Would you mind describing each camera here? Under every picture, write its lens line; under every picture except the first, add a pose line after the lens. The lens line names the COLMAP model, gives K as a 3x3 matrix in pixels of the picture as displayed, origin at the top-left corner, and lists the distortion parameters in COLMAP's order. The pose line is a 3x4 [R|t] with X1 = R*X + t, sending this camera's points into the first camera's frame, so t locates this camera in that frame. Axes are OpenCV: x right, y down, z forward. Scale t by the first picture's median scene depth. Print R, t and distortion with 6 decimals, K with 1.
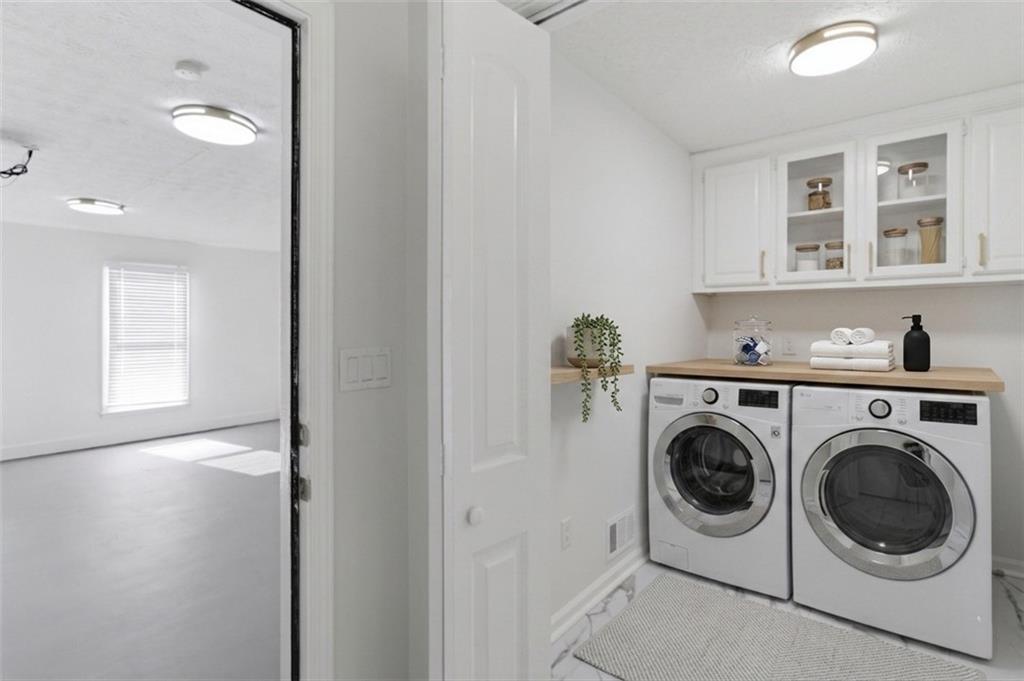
lens RADIAL K [[486.4, 0, 512.2], [0, 486.4, 332.2], [0, 0, 1]] dist [-0.010916, 0.004575]
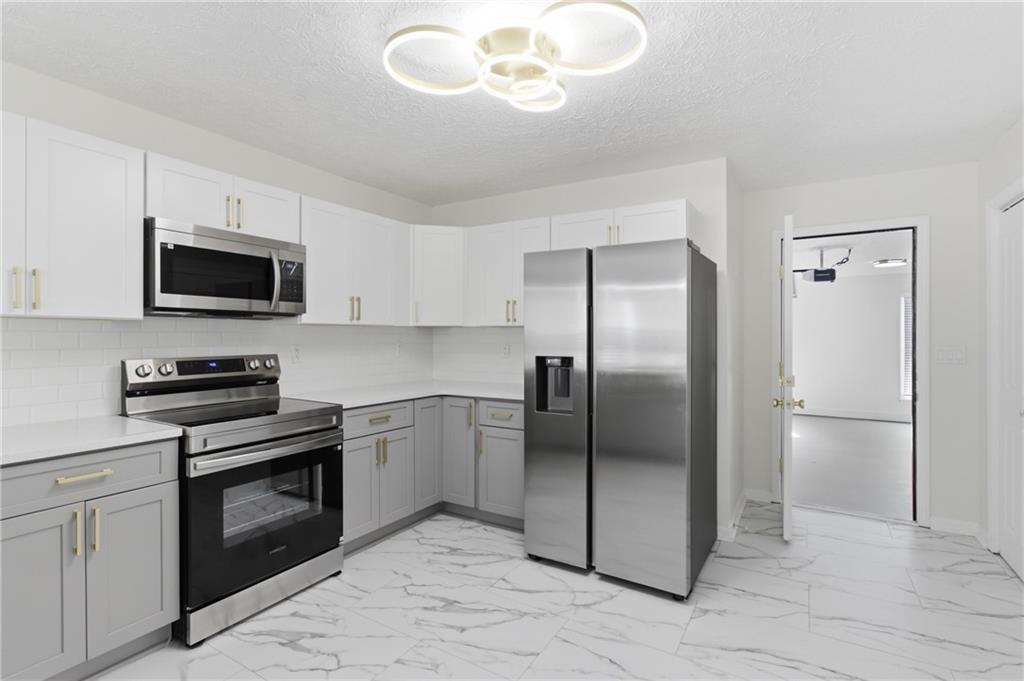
lens RADIAL K [[486.4, 0, 514.3], [0, 486.4, 338.2], [0, 0, 1]] dist [-0.010916, 0.004575]
pose [[0.144535, 0.001425, -0.989499, 0.768900], [-0.009926, 0.999951, -0.000009, 0.001631], [0.989450, 0.009823, 0.144542, -0.644953]]
